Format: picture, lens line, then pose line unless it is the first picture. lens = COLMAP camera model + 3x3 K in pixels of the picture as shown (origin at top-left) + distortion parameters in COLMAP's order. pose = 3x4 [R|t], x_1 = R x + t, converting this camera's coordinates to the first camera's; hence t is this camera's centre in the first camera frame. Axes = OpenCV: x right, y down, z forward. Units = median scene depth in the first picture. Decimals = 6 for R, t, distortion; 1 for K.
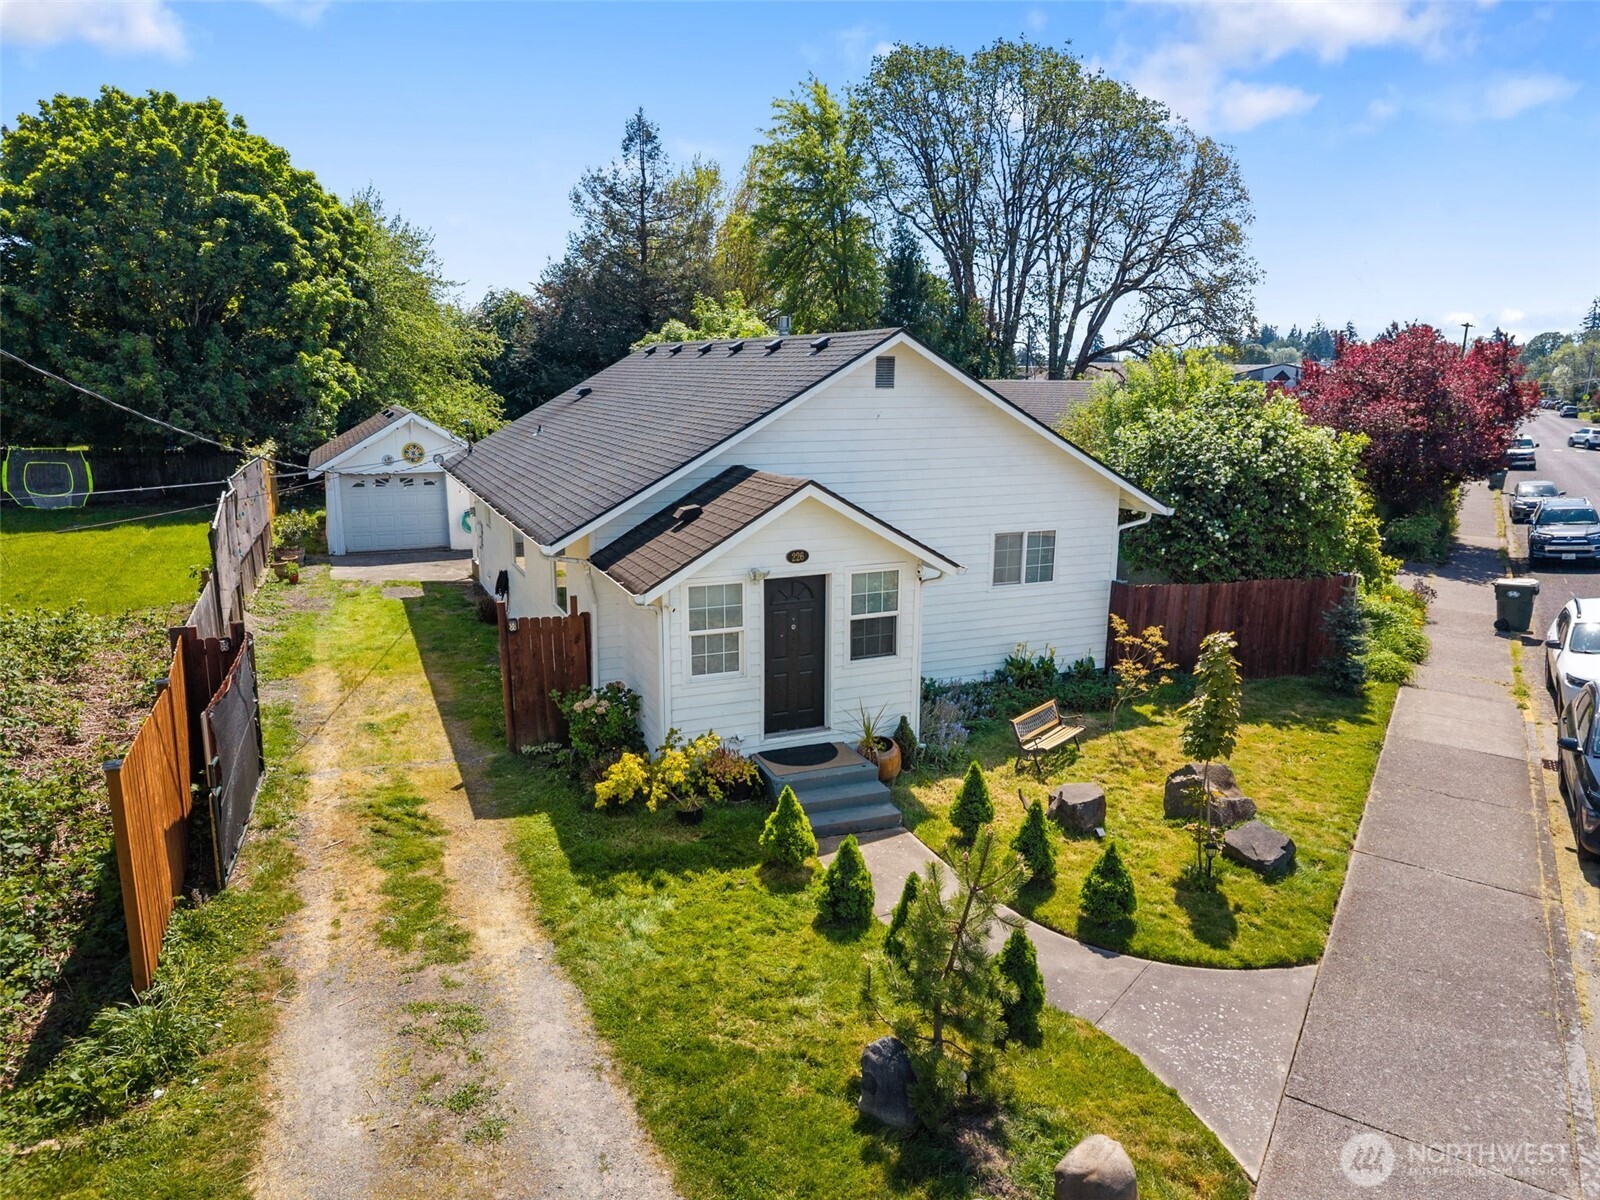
lens RADIAL K [[1076.9, 0, 805.2], [0, 1076.9, 651.1], [0, 0, 1]] dist [0.031346, -0.007910]
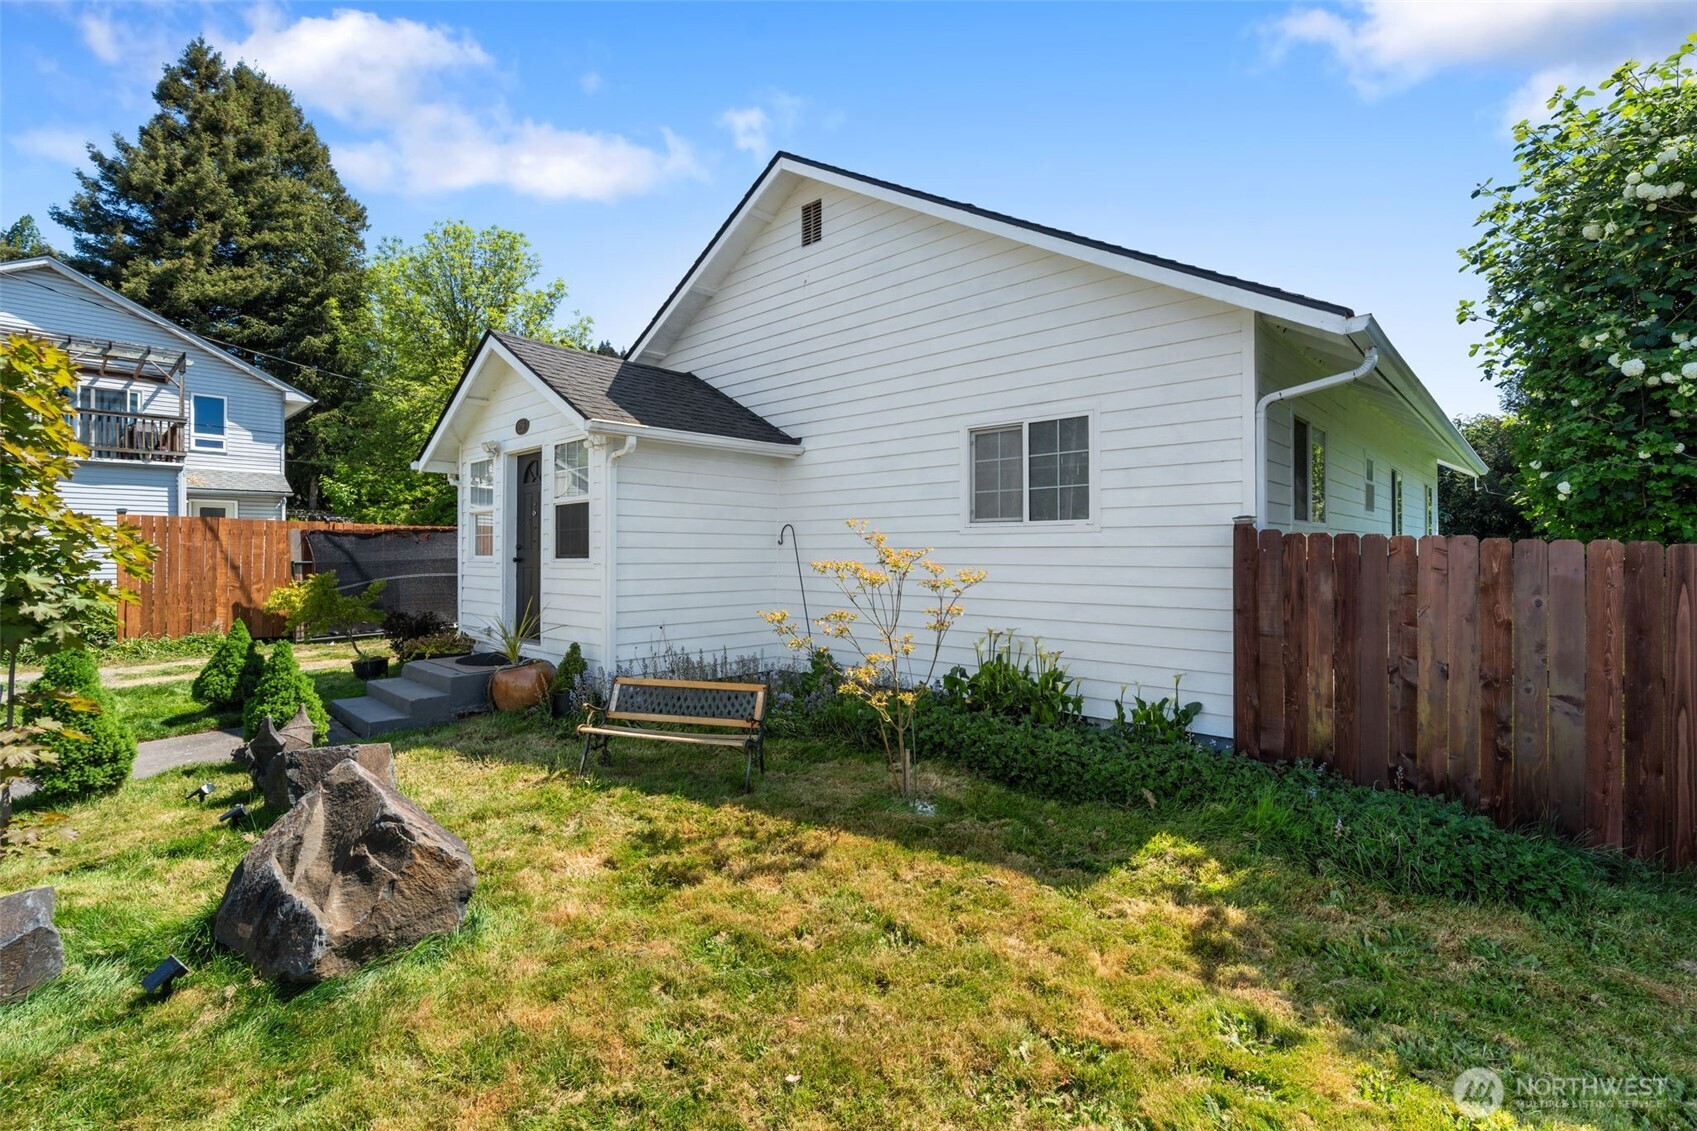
lens RADIAL K [[776.2, 0, 835.9], [0, 776.2, 566.6], [0, 0, 1]] dist [0.000782, 0.002338]
pose [[0.399659, 0.013015, -0.916571, 0.518888], [-0.228297, 0.969806, -0.085775, 0.013987], [0.887780, 0.243532, 0.390563, 0.774595]]
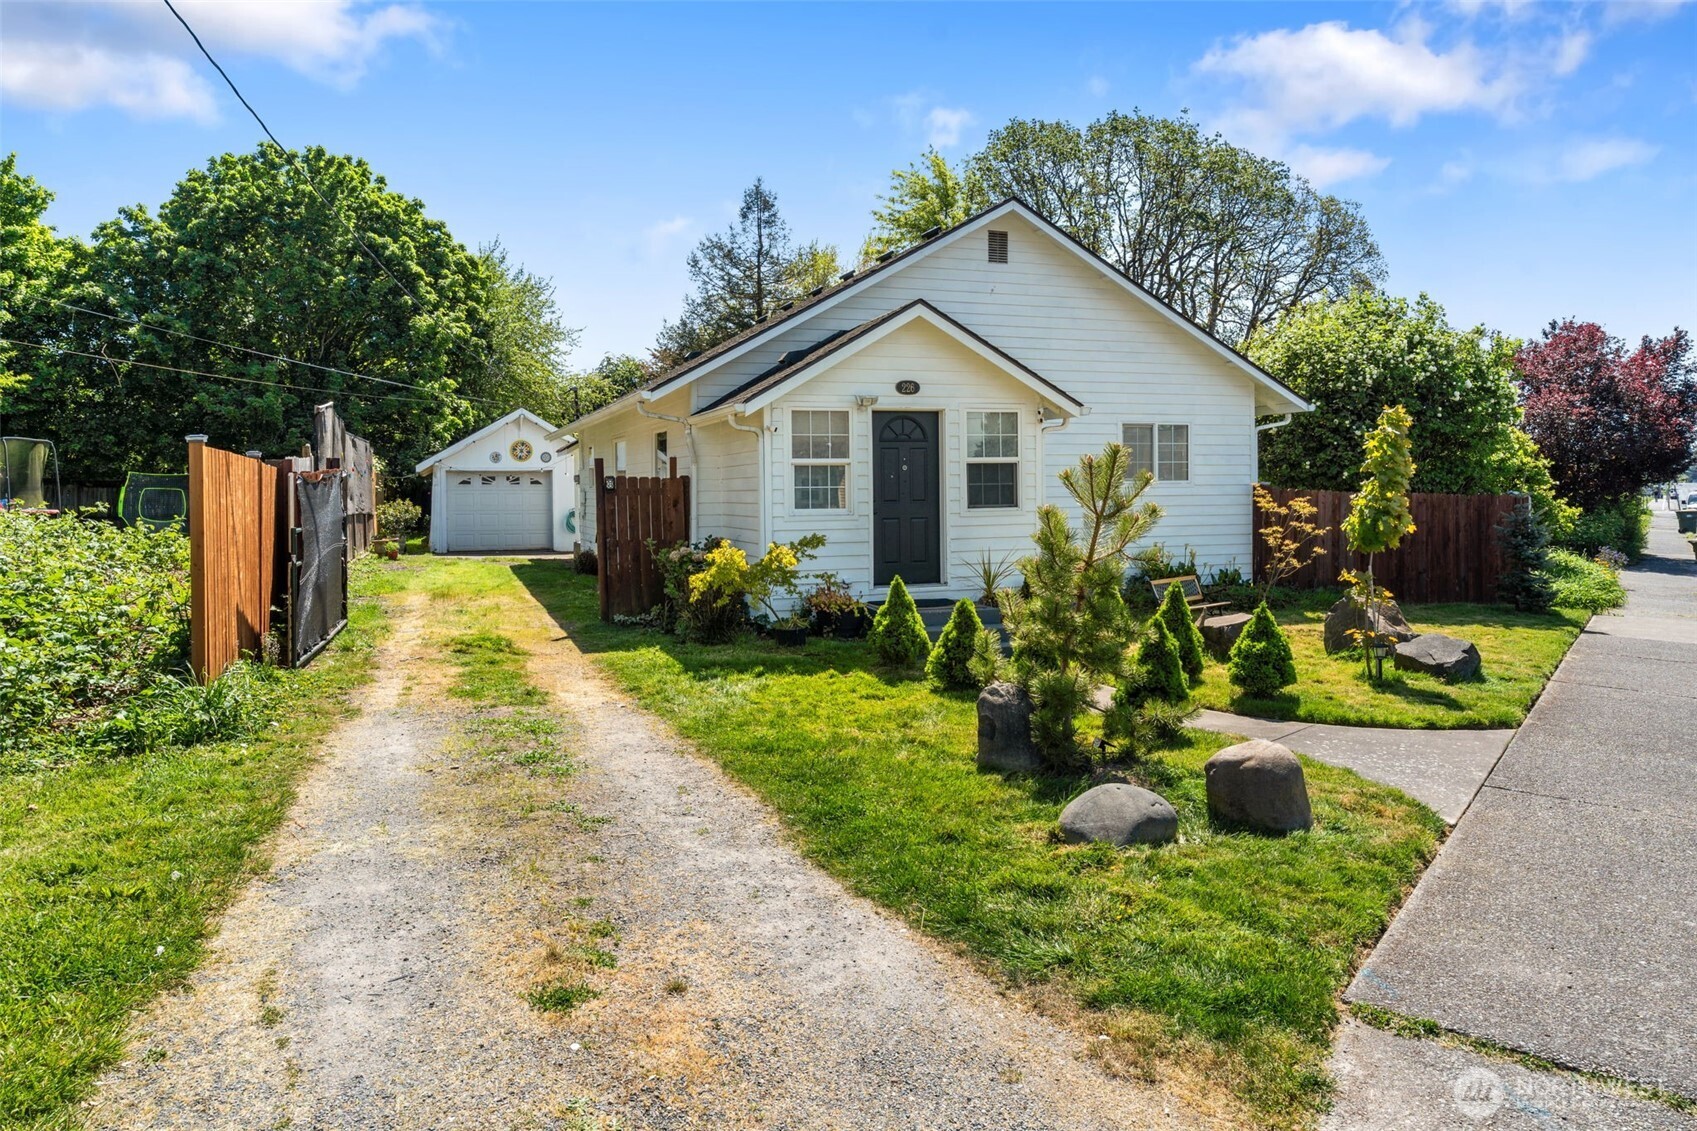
lens RADIAL K [[1156.4, 0, 849.6], [0, 1156.4, 566.7], [0, 0, 1]] dist [0.005290, -0.005704]
pose [[0.997653, -0.013049, -0.067212, 0.005927], [-0.000003, 0.981660, -0.190640, 0.199395], [0.068467, 0.190193, 0.979356, 0.025215]]
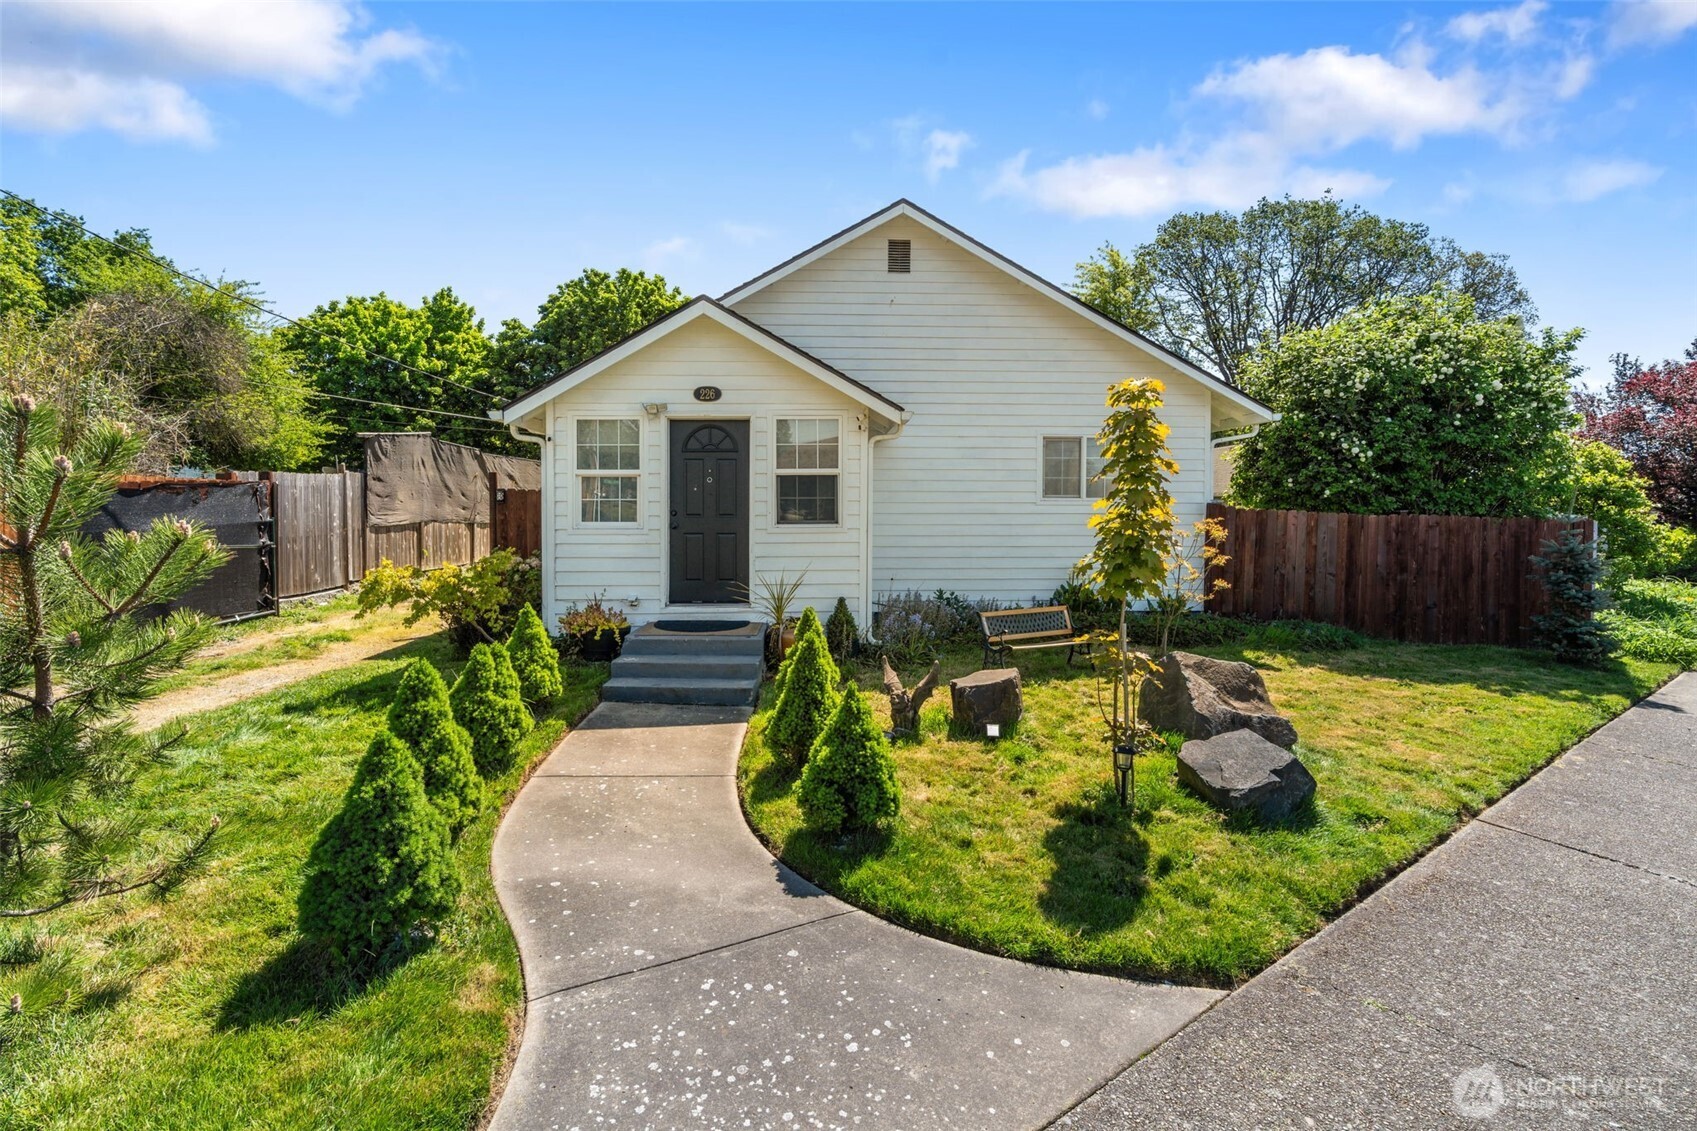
lens RADIAL K [[776.2, 0, 858.8], [0, 776.2, 555.4], [0, 0, 1]] dist [0.000782, 0.002338]
pose [[0.930828, 0.016433, -0.365087, 0.263771], [-0.087924, 0.979716, -0.180073, 0.111582], [0.354722, 0.199717, 0.913392, 0.375820]]
